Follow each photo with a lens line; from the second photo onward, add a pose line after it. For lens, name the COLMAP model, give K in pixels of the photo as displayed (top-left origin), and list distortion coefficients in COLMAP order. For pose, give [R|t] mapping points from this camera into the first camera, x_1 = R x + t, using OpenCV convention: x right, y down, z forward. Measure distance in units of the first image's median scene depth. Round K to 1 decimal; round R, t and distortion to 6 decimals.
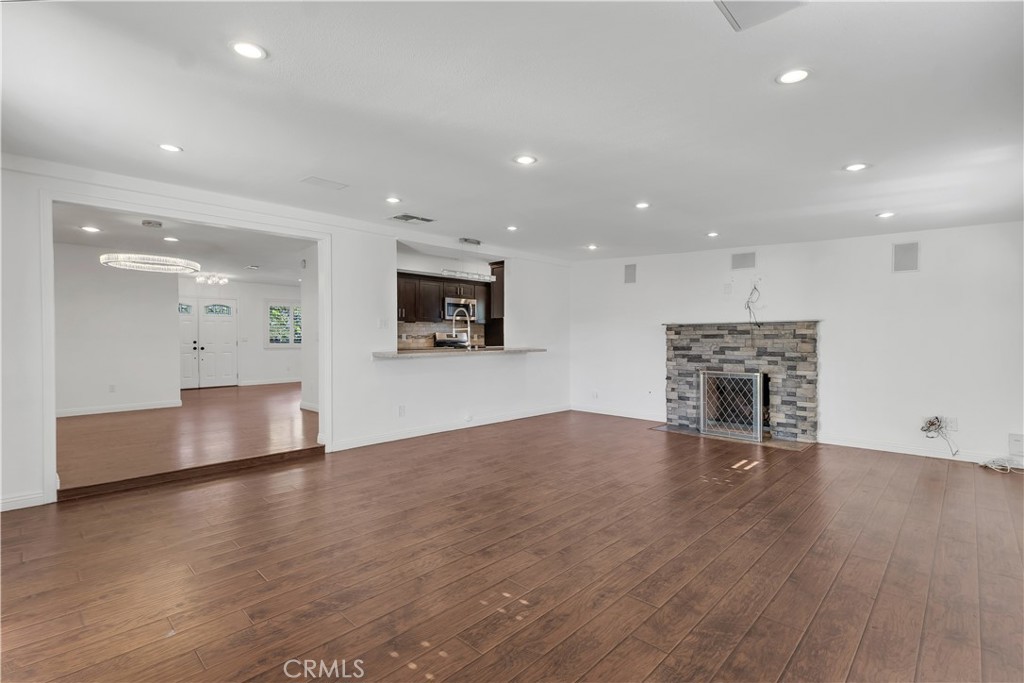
lens RADIAL K [[452.9, 0, 507.1], [0, 452.9, 340.7], [0, 0, 1]] dist [0.002827, -0.000023]
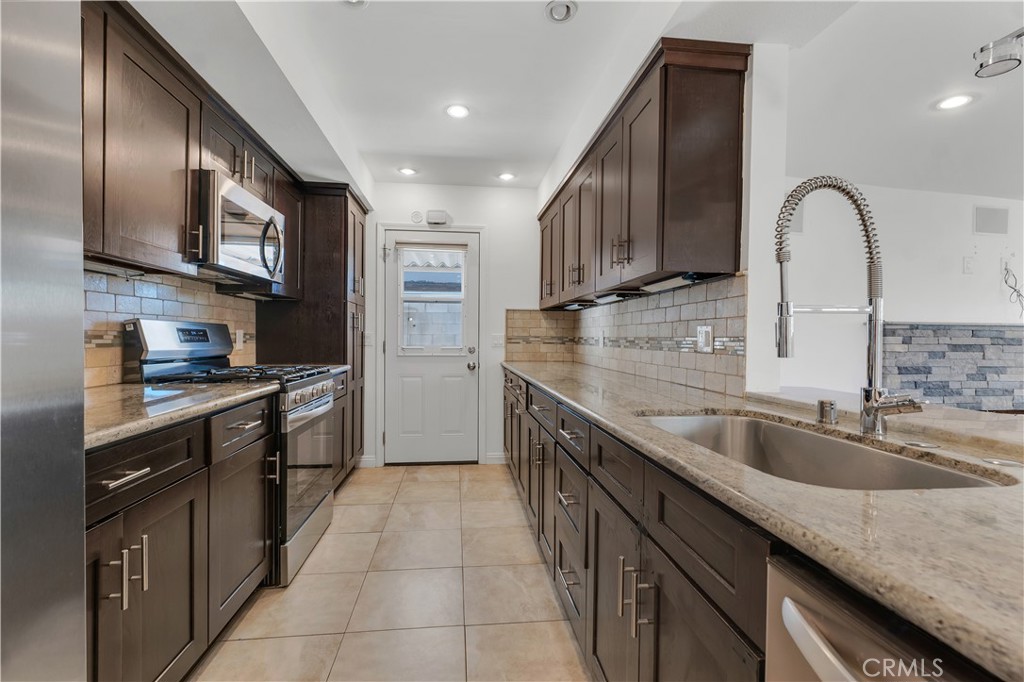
lens RADIAL K [[452.9, 0, 507.1], [0, 452.9, 340.2], [0, 0, 1]] dist [0.002827, -0.000023]
pose [[0.617294, 0.006570, 0.786705, -0.321580], [-0.008328, 0.999964, -0.001816, -0.013110], [-0.786688, -0.005430, 0.617327, 1.078415]]
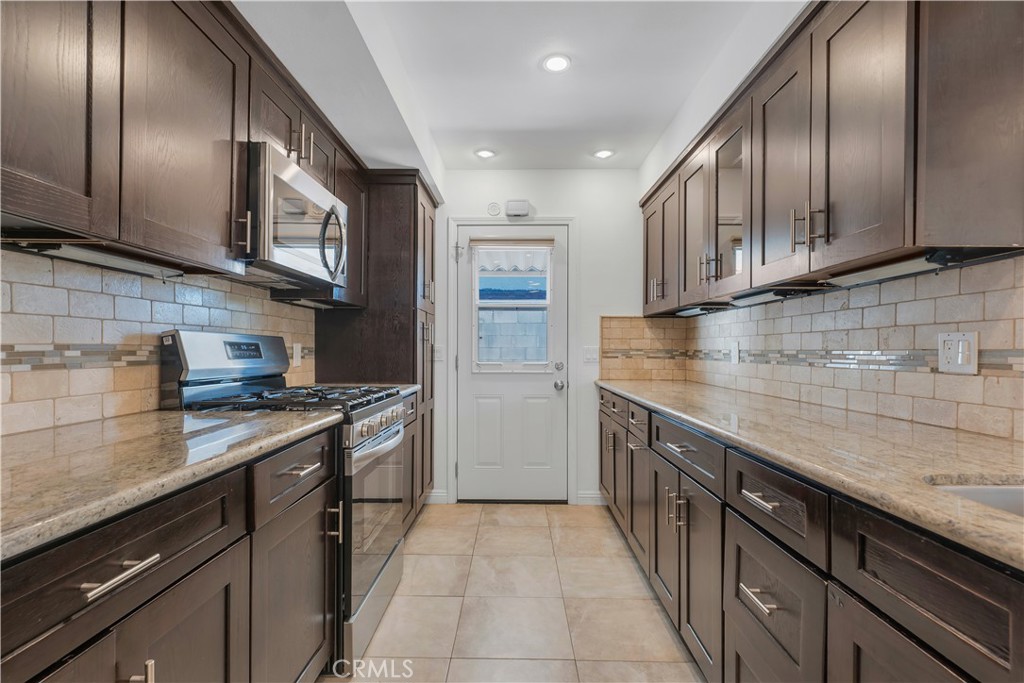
lens RADIAL K [[490.9, 0, 509.5], [0, 490.9, 347.5], [0, 0, 1]] dist [0.001260, 0.000427]
pose [[0.714800, 0.012781, 0.699212, -0.291403], [-0.005199, 0.999902, -0.012963, -0.014091], [-0.699310, 0.005631, 0.714797, 1.147291]]
